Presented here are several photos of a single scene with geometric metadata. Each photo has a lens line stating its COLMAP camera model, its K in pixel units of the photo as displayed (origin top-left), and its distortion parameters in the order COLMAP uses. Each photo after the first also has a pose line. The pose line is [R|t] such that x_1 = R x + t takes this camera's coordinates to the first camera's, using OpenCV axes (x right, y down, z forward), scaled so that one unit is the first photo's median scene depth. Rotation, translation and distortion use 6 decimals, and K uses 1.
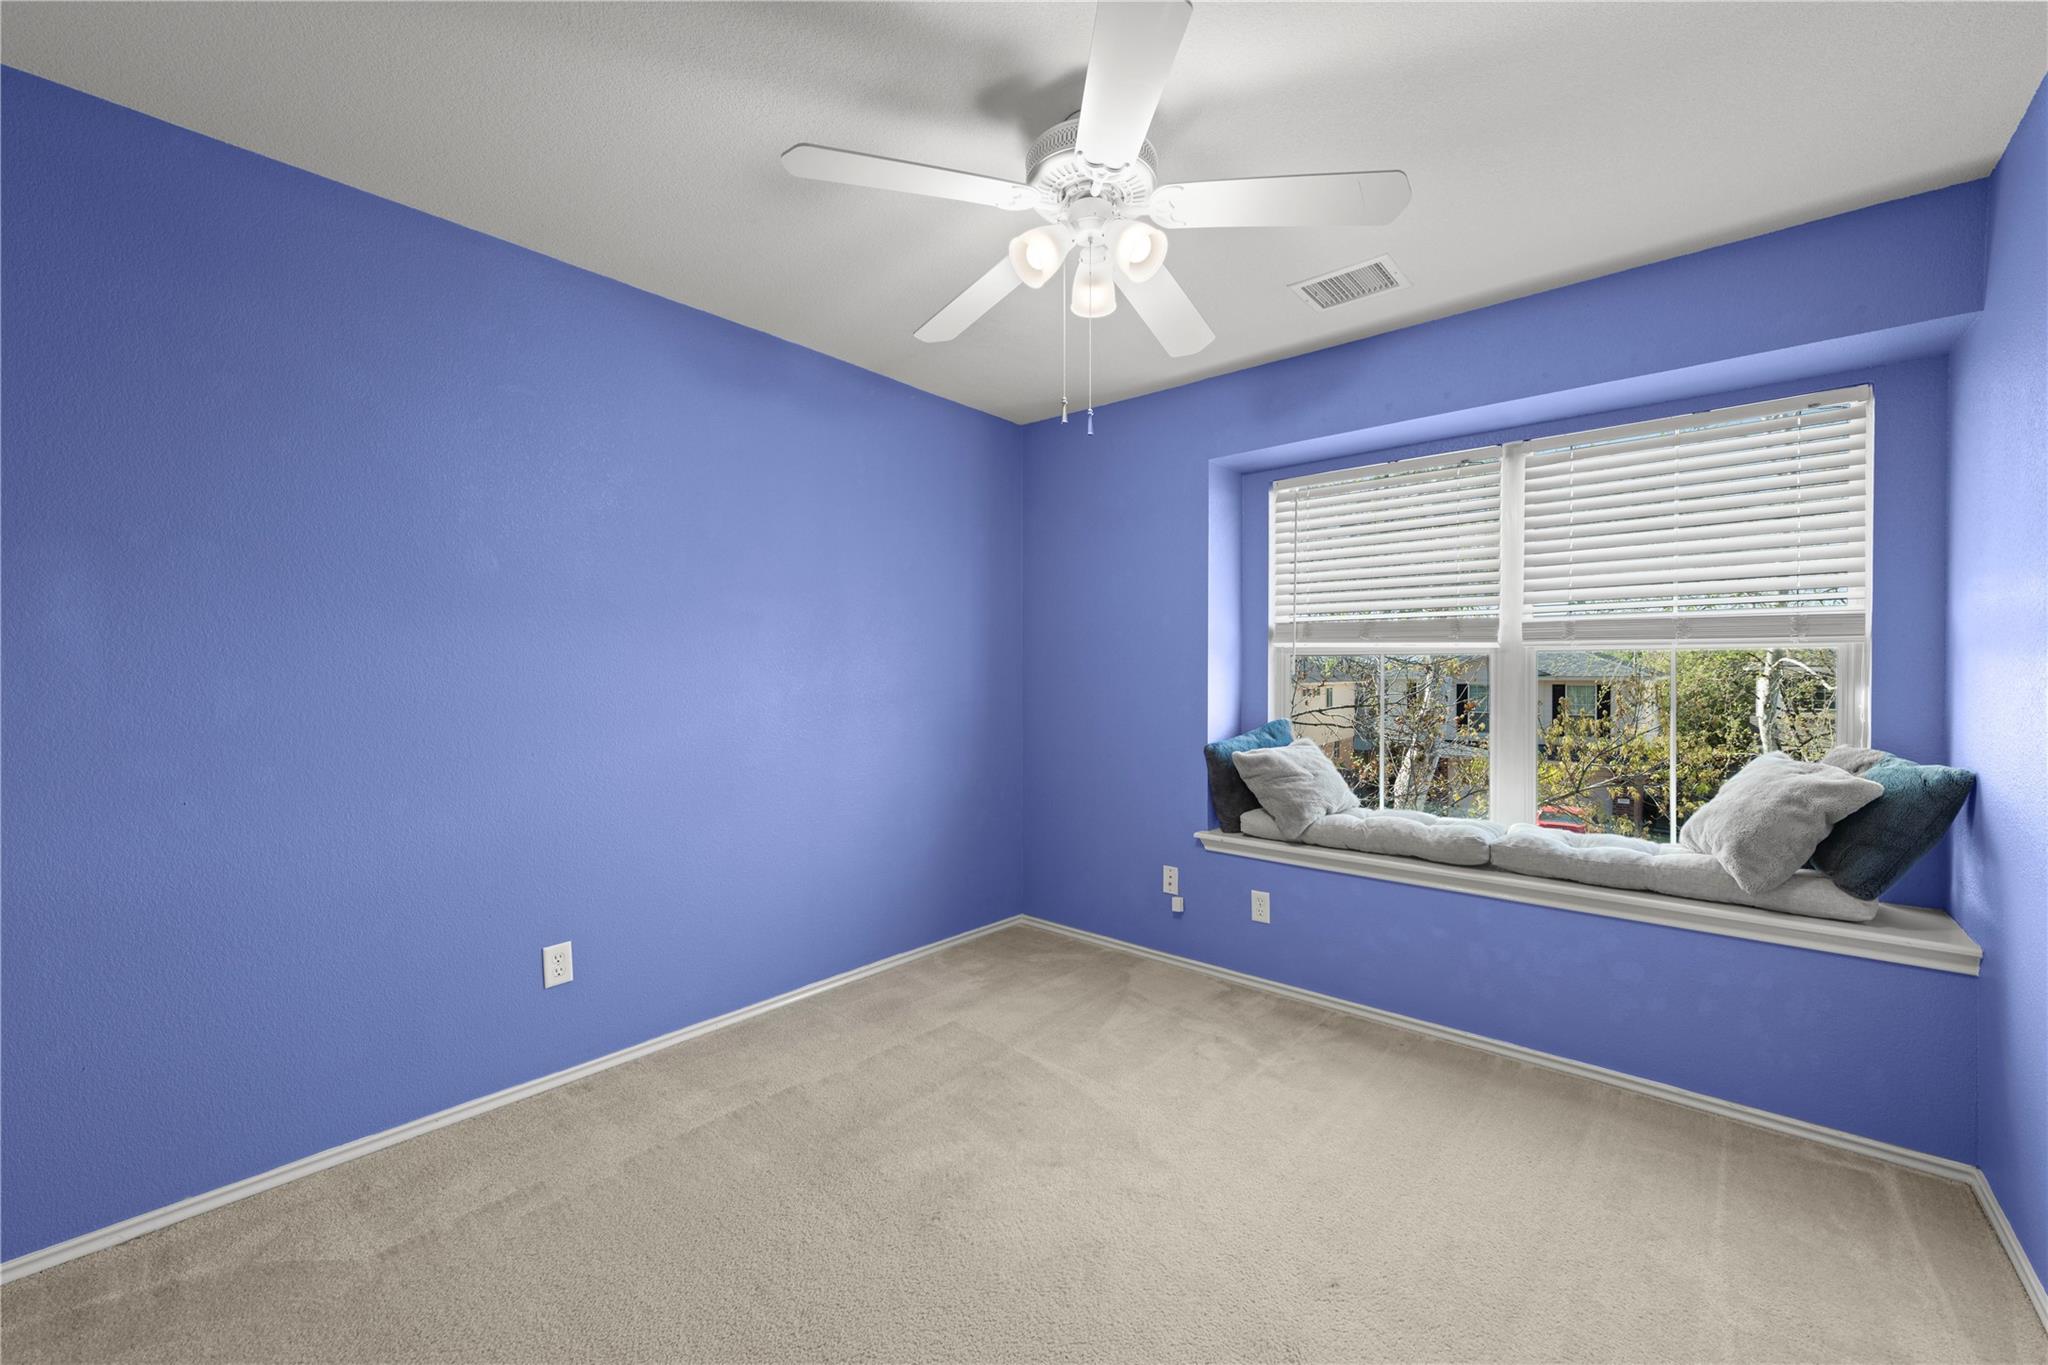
lens RADIAL K [[817.1, 0, 1022.5], [0, 817.1, 680.7], [0, 0, 1]] dist [0.006586, -0.000375]
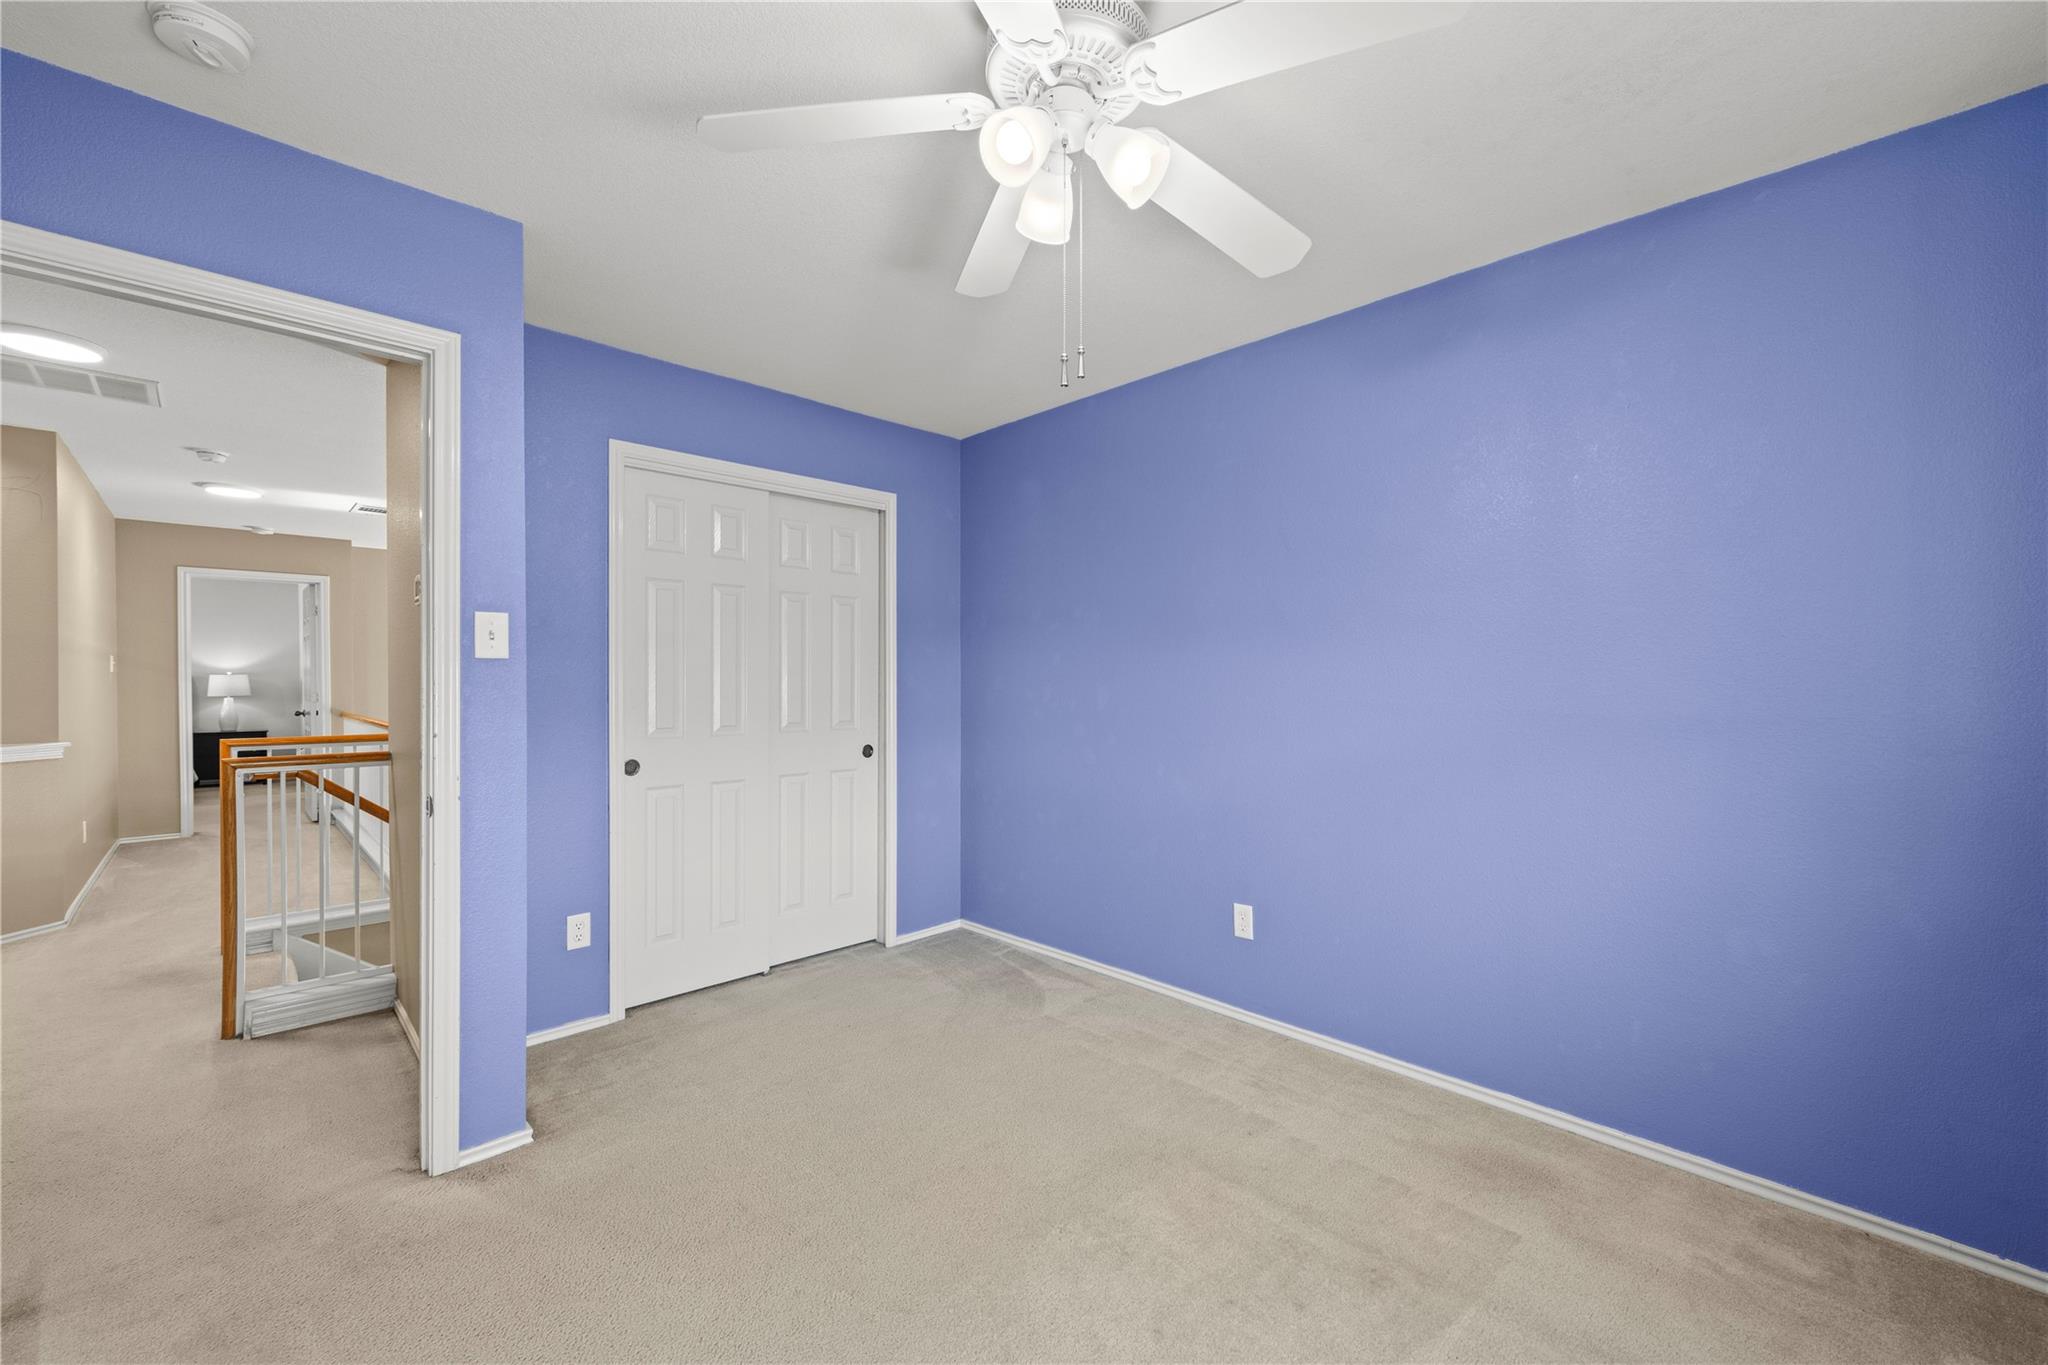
lens RADIAL K [[817.1, 0, 1035.1], [0, 817.1, 683.3], [0, 0, 1]] dist [0.006586, -0.000375]
pose [[-0.079717, 0.005092, -0.996805, 0.647631], [-0.008843, 0.999944, 0.005815, -0.012208], [0.996778, 0.009279, -0.079667, 0.757799]]
